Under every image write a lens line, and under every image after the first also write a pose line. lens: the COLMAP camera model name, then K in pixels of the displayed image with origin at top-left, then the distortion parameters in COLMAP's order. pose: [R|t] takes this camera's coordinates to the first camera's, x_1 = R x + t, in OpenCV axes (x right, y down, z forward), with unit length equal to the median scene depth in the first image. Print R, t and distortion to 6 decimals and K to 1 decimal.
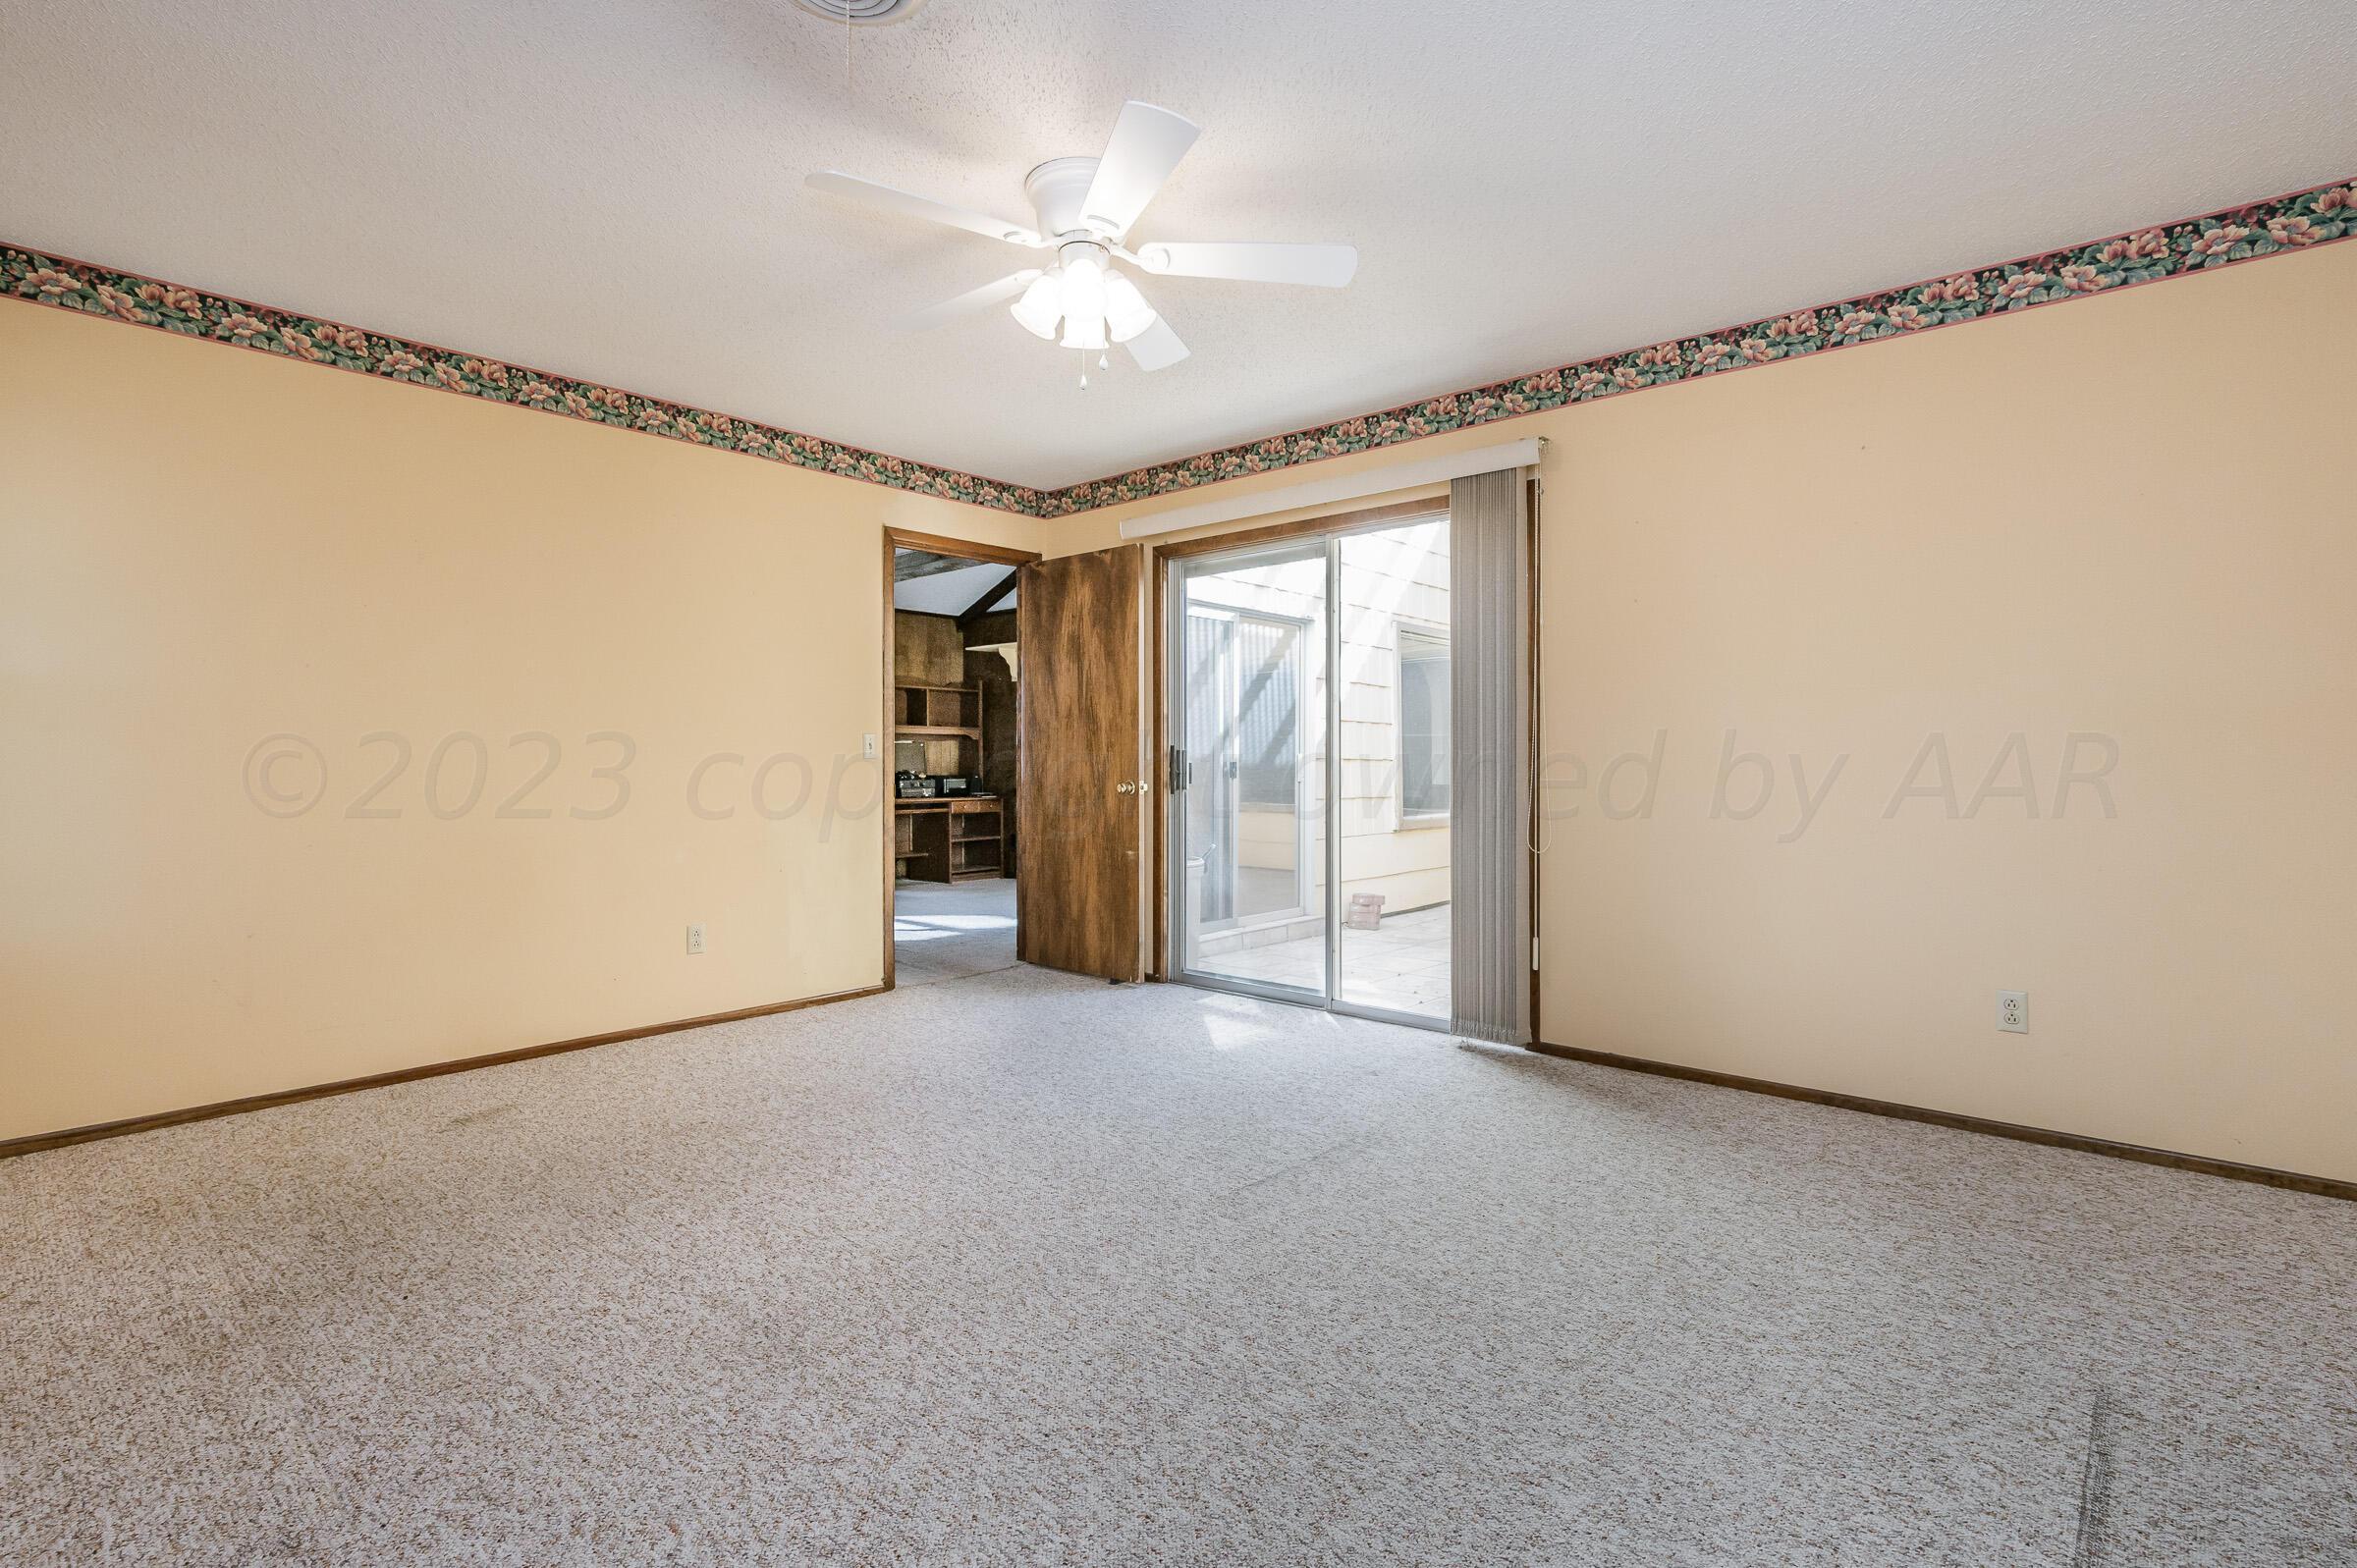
lens RADIAL K [[1057.3, 0, 1178.1], [0, 1057.3, 760.8], [0, 0, 1]] dist [-0.004667, 0.000382]
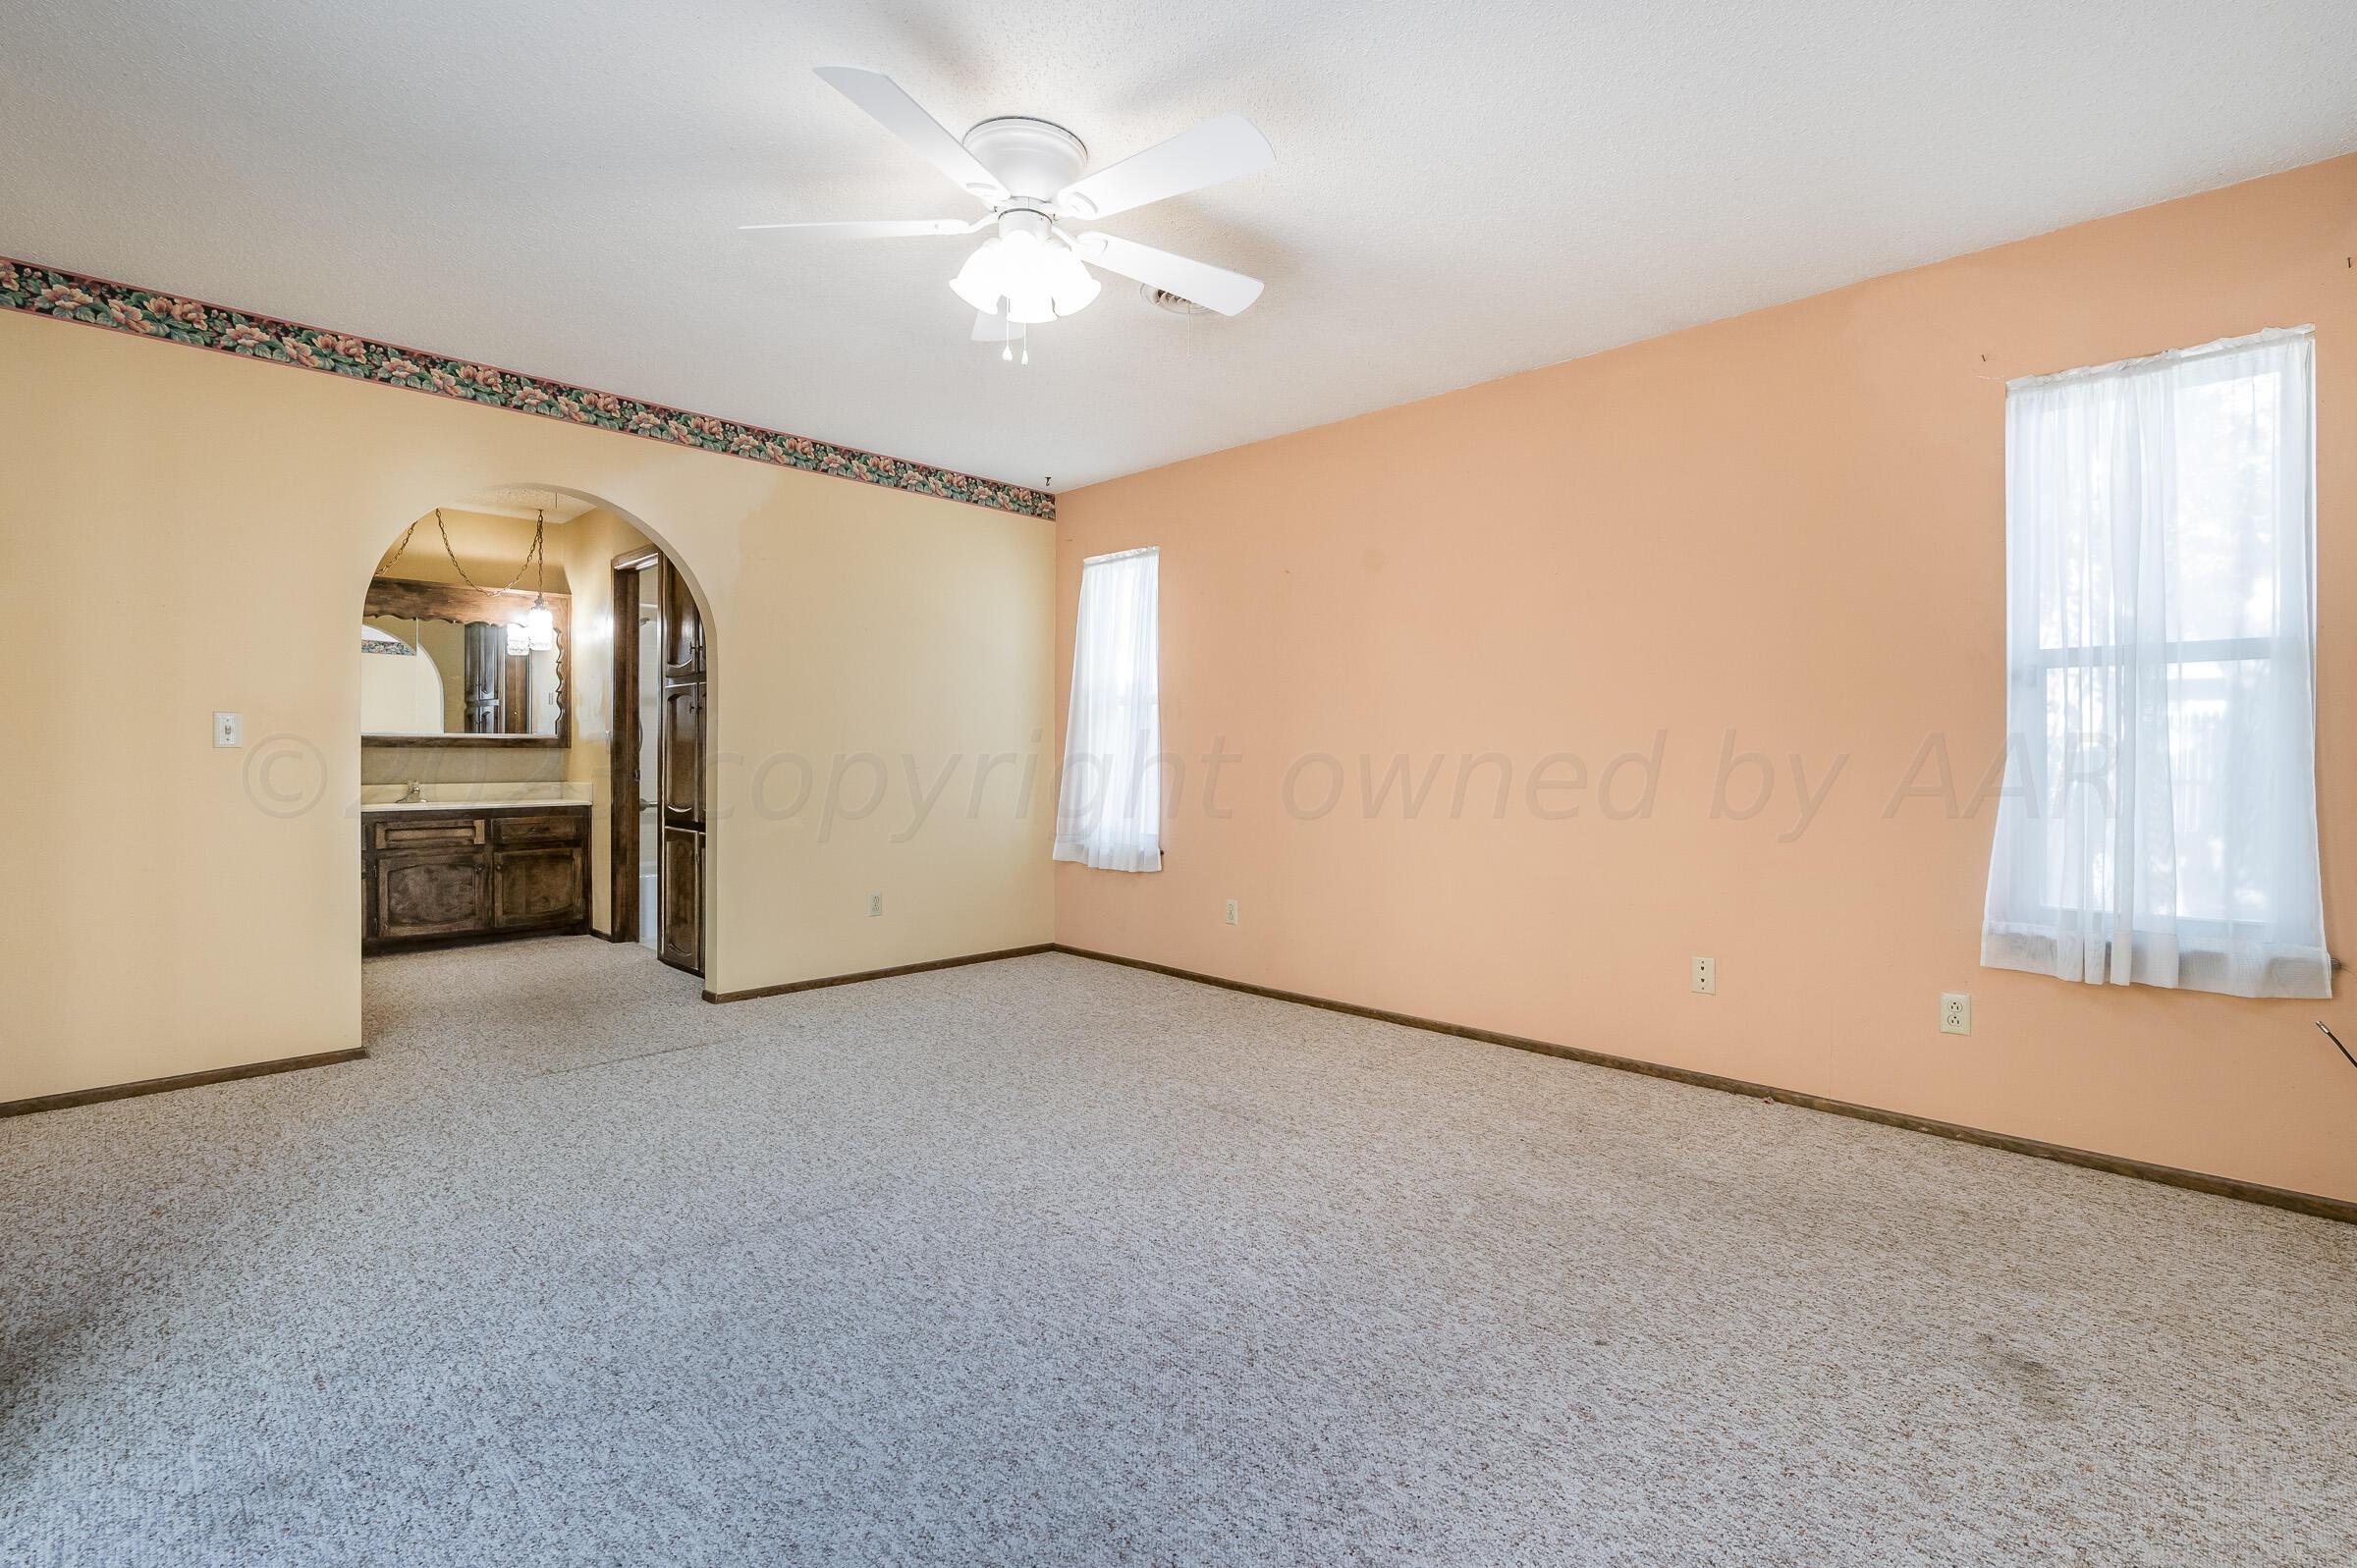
lens RADIAL K [[1057.3, 0, 1178.1], [0, 1057.3, 760.8], [0, 0, 1]] dist [-0.004667, 0.000382]
pose [[-0.998419, -0.004159, 0.056059, -0.287312], [-0.004088, 0.999991, 0.001387, 0.004454], [-0.056064, 0.001156, -0.998426, 1.970725]]
